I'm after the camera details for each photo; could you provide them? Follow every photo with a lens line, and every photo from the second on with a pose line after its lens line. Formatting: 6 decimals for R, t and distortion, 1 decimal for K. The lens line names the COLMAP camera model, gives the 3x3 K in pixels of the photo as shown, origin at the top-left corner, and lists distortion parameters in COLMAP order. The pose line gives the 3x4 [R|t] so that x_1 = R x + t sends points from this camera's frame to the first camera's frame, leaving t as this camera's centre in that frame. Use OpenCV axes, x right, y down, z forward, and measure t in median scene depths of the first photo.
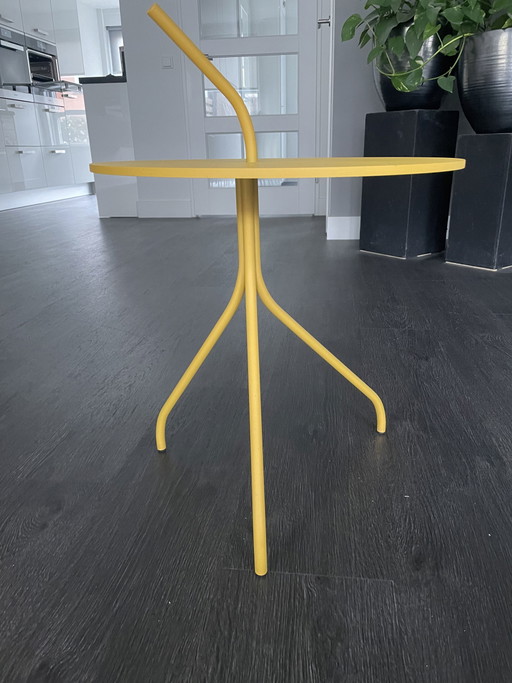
lens RADIAL K [[522.9, 0, 253.3], [0, 522.9, 343.3], [0, 0, 1]] dist [0.076661, -0.102314]
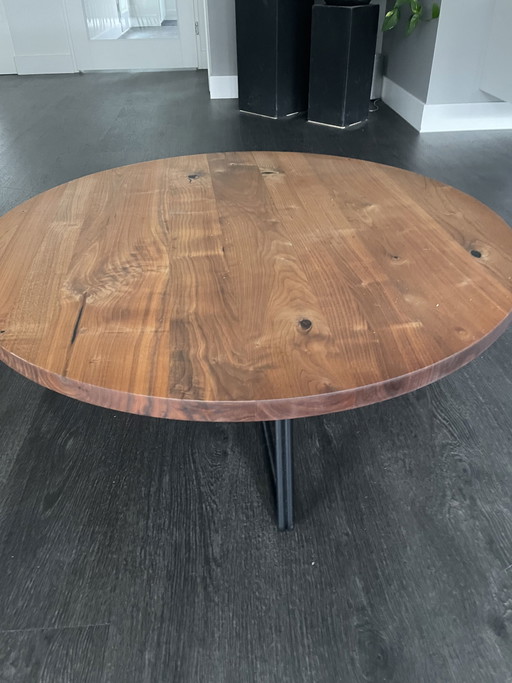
lens RADIAL K [[522.9, 0, 262.7], [0, 522.9, 332.6], [0, 0, 1]] dist [0.076661, -0.102314]
pose [[0.976837, -0.112019, 0.182321, -0.033183], [0.062267, 0.963963, 0.258648, -0.010502], [-0.204725, -0.241304, 0.948610, -0.573977]]
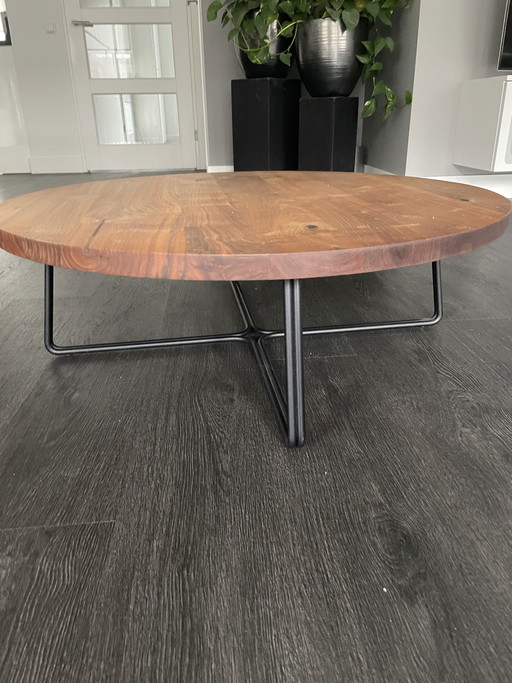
lens RADIAL K [[522.9, 0, 258.2], [0, 522.9, 334.9], [0, 0, 1]] dist [0.076661, -0.102314]
pose [[0.974041, -0.077698, 0.212622, -0.097491], [0.069823, 0.996575, 0.044310, 0.294221], [-0.215336, -0.028314, 0.976129, -0.642480]]
